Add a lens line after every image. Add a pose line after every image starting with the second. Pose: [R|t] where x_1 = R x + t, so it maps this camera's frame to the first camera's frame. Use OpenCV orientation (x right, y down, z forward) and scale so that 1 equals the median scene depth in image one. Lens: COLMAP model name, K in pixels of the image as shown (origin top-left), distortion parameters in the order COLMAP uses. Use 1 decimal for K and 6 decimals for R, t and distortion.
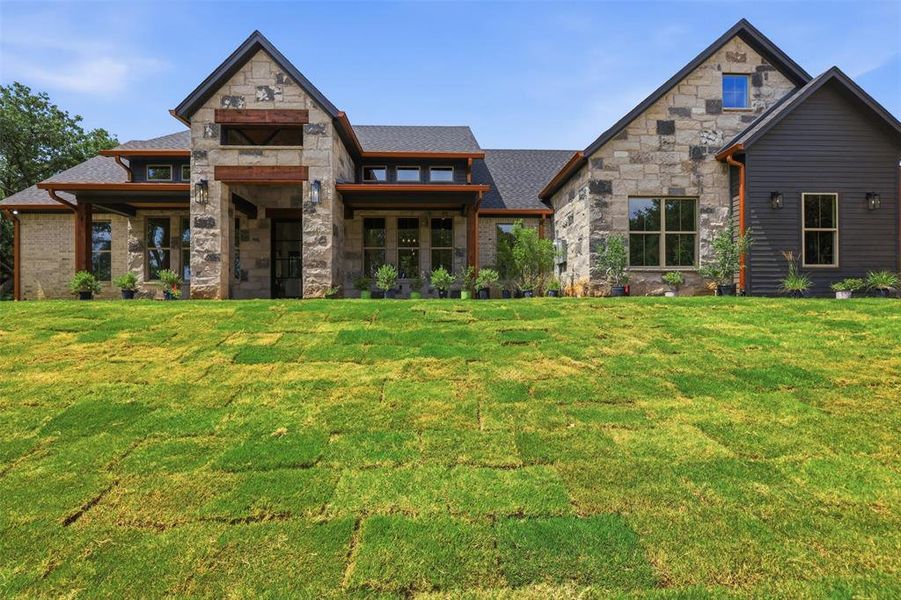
lens RADIAL K [[418.9, 0, 454.3], [0, 418.9, 305.7], [0, 0, 1]] dist [-0.007588, -0.000984]
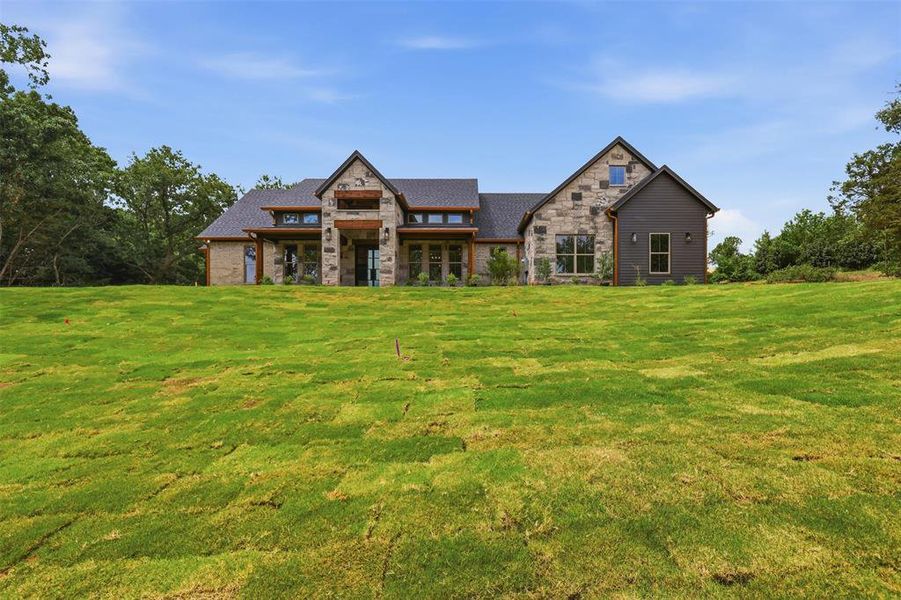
lens RADIAL K [[418.9, 0, 473.5], [0, 418.9, 321.9], [0, 0, 1]] dist [-0.007588, -0.000984]
pose [[0.999624, 0.005410, -0.026867, 0.111248], [-0.005051, 0.999897, 0.013419, 0.095034], [0.026937, -0.013278, 0.999549, -0.832466]]
